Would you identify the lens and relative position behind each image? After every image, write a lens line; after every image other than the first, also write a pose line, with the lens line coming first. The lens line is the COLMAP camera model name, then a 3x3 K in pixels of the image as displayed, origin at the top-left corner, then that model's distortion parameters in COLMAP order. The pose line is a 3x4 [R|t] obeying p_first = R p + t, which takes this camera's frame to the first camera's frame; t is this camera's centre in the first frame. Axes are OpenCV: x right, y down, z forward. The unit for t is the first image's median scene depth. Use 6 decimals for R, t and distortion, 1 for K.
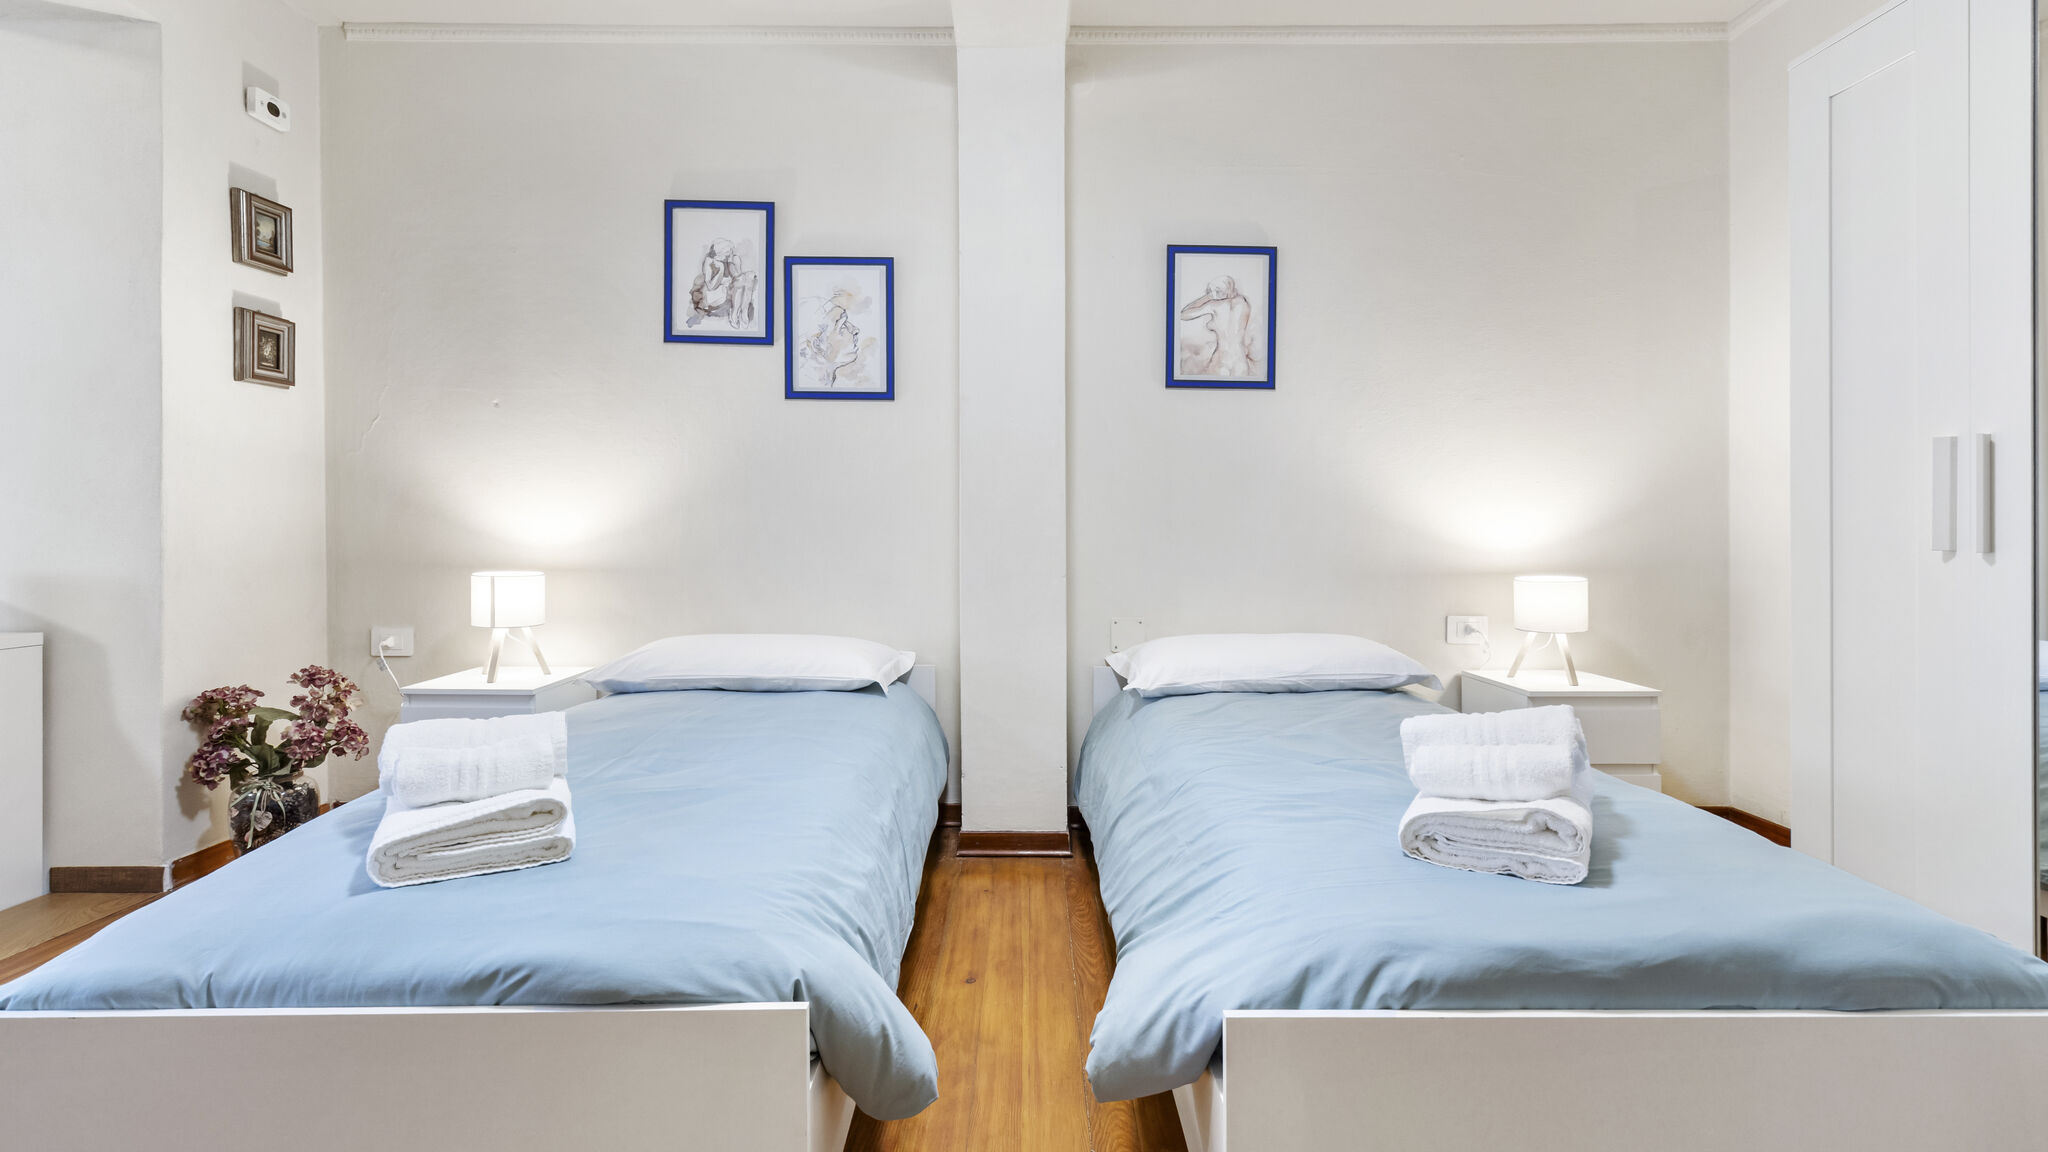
lens RADIAL K [[976.5, 0, 1030.0], [0, 976.5, 543.5], [0, 0, 1]] dist [0.000403, 0.000262]
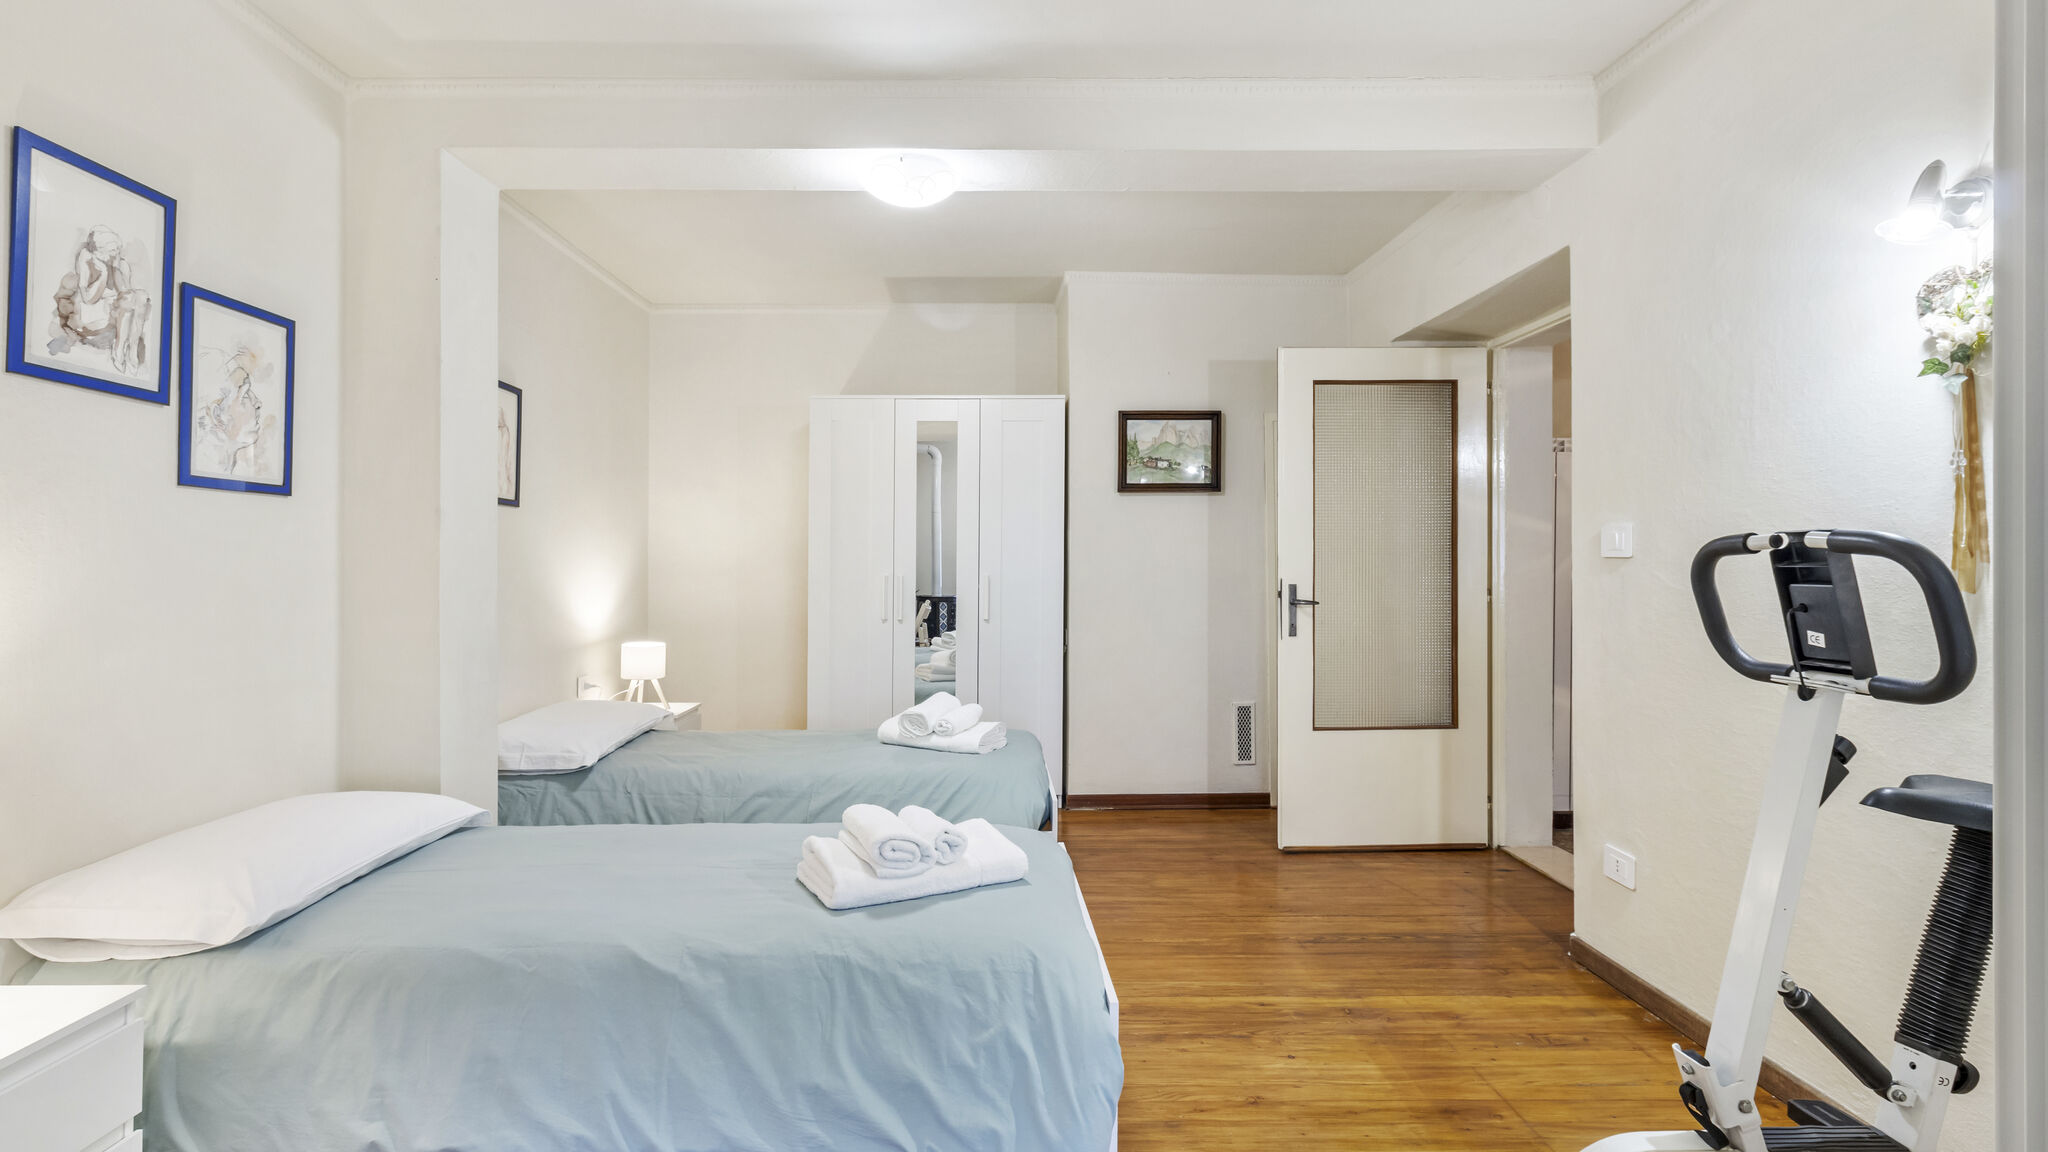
lens RADIAL K [[993.5, 0, 1032.0], [0, 993.5, 546.4], [0, 0, 1]] dist [0.064332, 0.000208]
pose [[-0.034948, 0.013240, 0.999301, -1.014874], [0.008837, 0.999877, -0.012939, -0.090187], [-0.999350, 0.008379, -0.035061, 0.422647]]
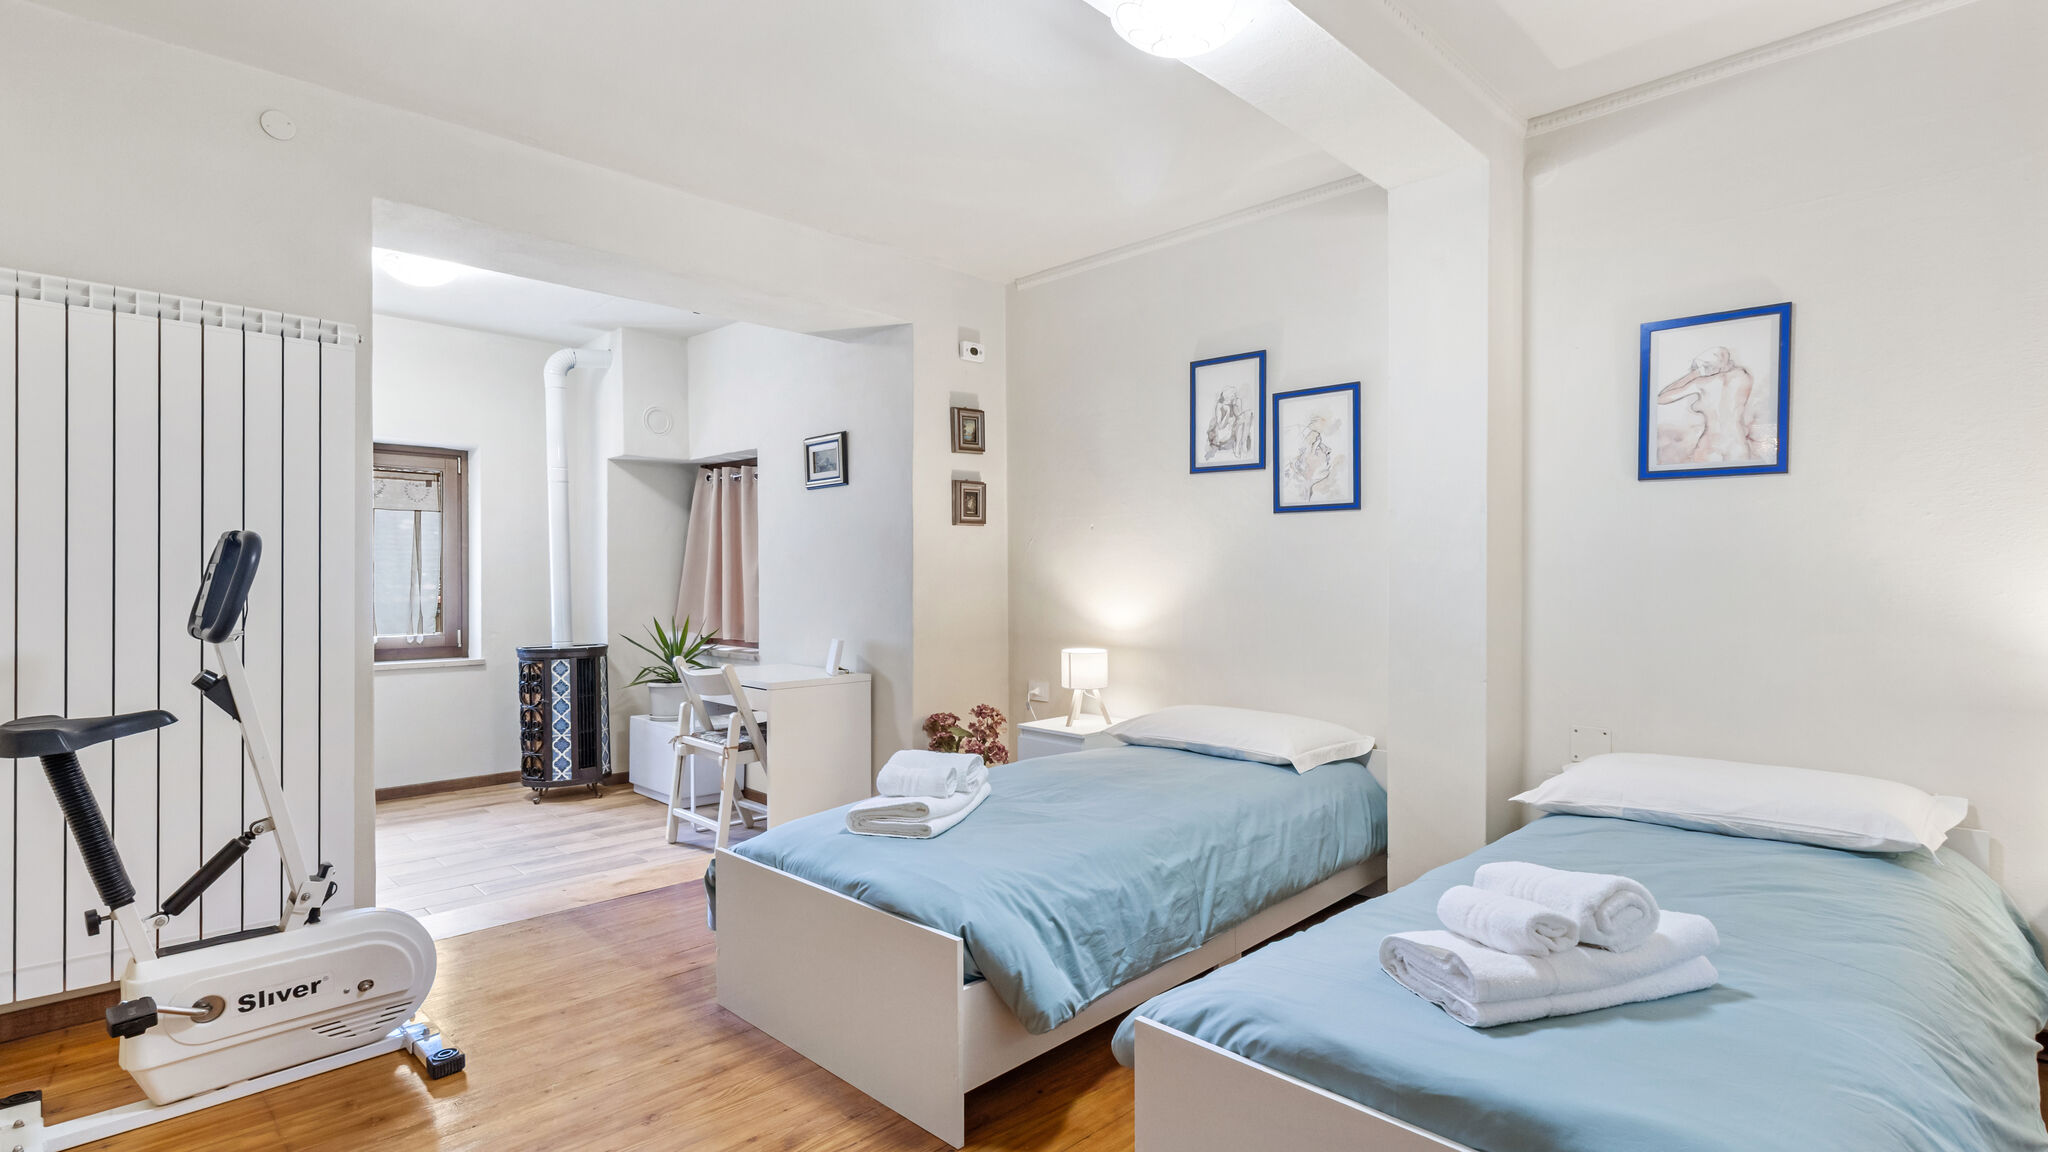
lens RADIAL K [[994.2, 0, 1036.2], [0, 994.2, 597.6], [0, 0, 1]] dist [-0.000917, -0.000031]
pose [[0.700107, 0.012797, -0.713923, 0.415024], [-0.003575, 0.999890, 0.014417, -0.062256], [0.714029, -0.007541, 0.700076, -0.055841]]
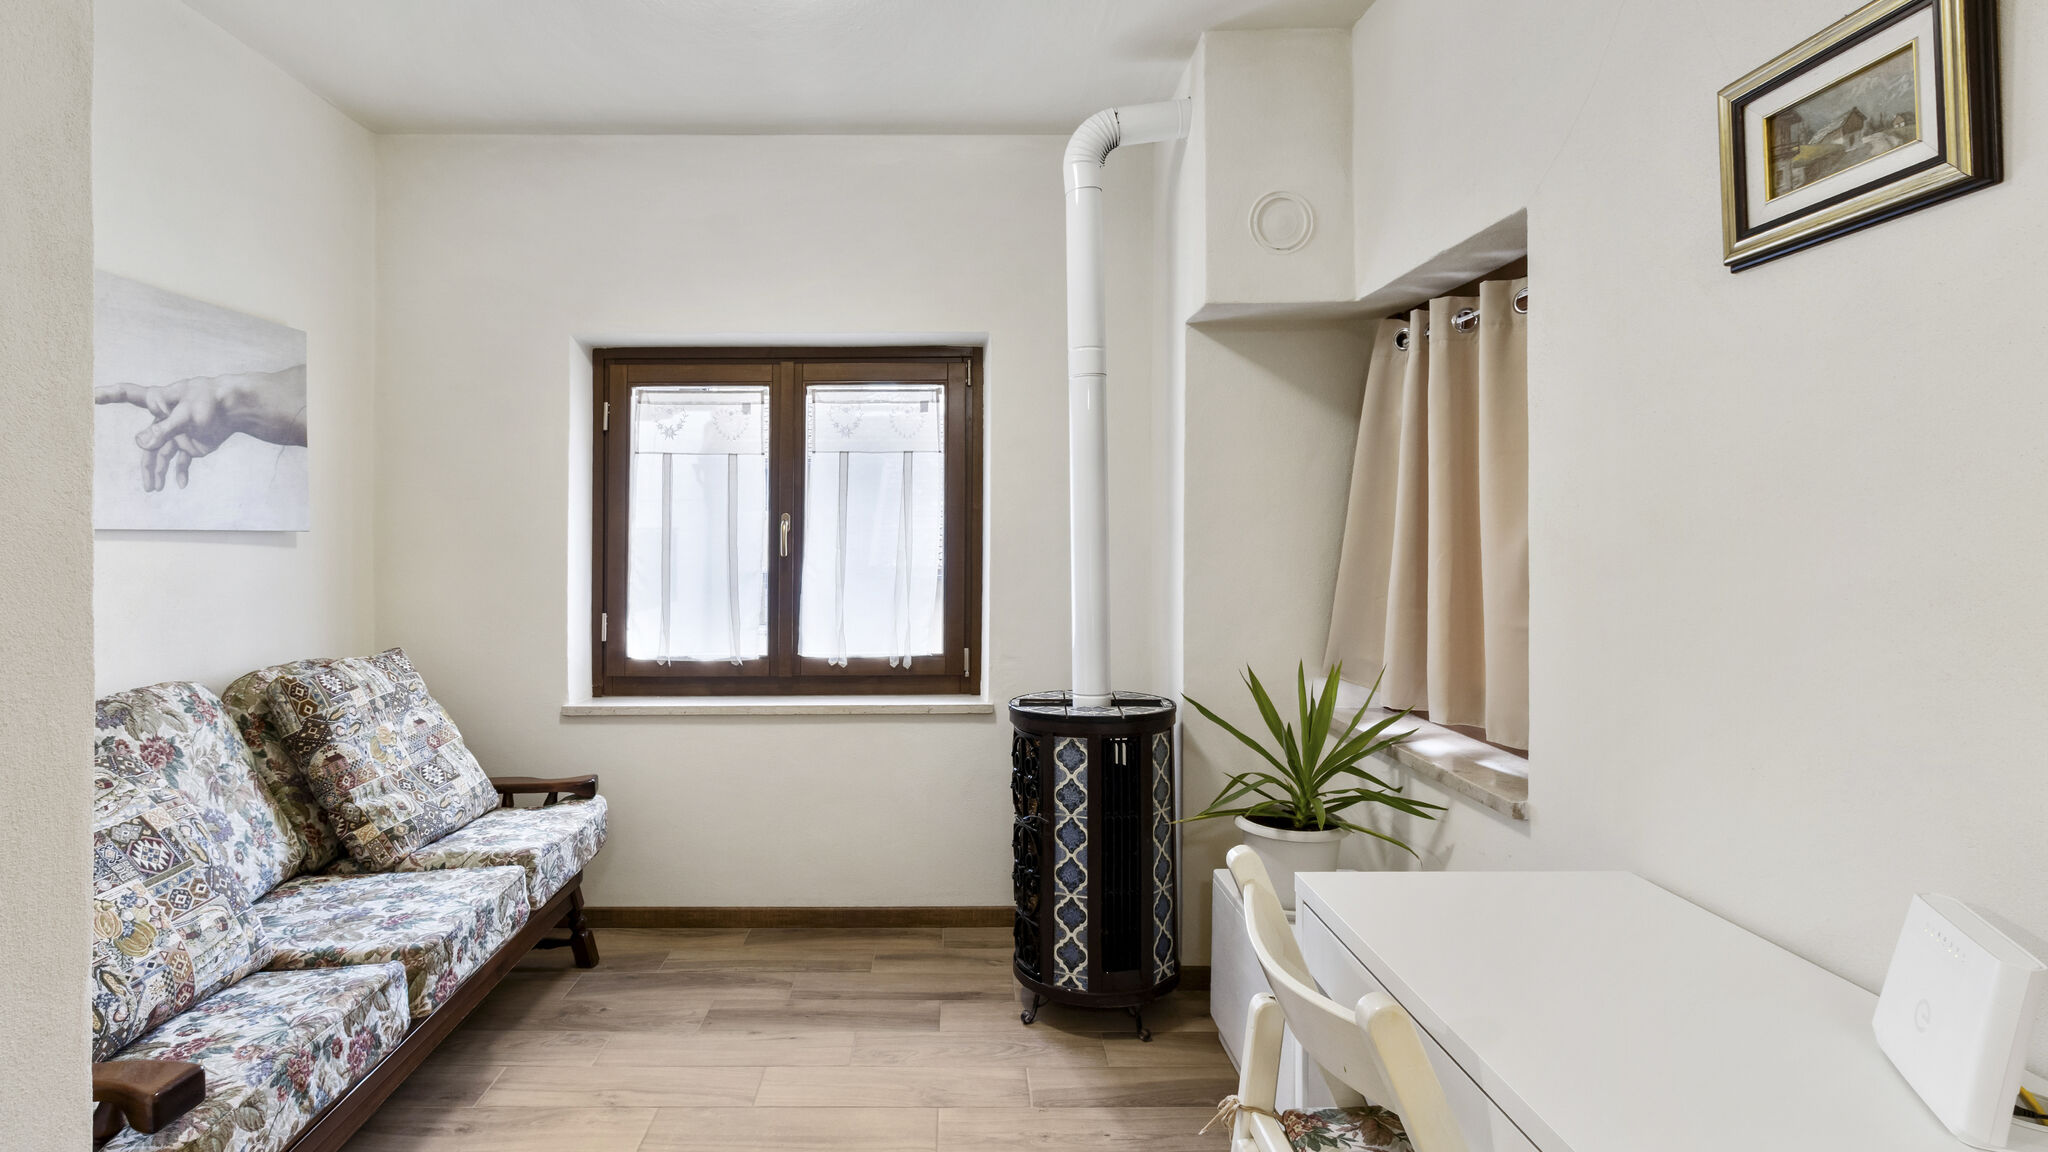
lens RADIAL K [[975.4, 0, 956.7], [0, 975.4, 542.5], [0, 0, 1]] dist [0.001620, 0.000053]
pose [[-0.022517, 0.006089, -0.999728, -0.547848], [-0.002325, 0.999978, 0.006143, -0.095201], [0.999744, 0.002462, -0.022502, 0.470819]]
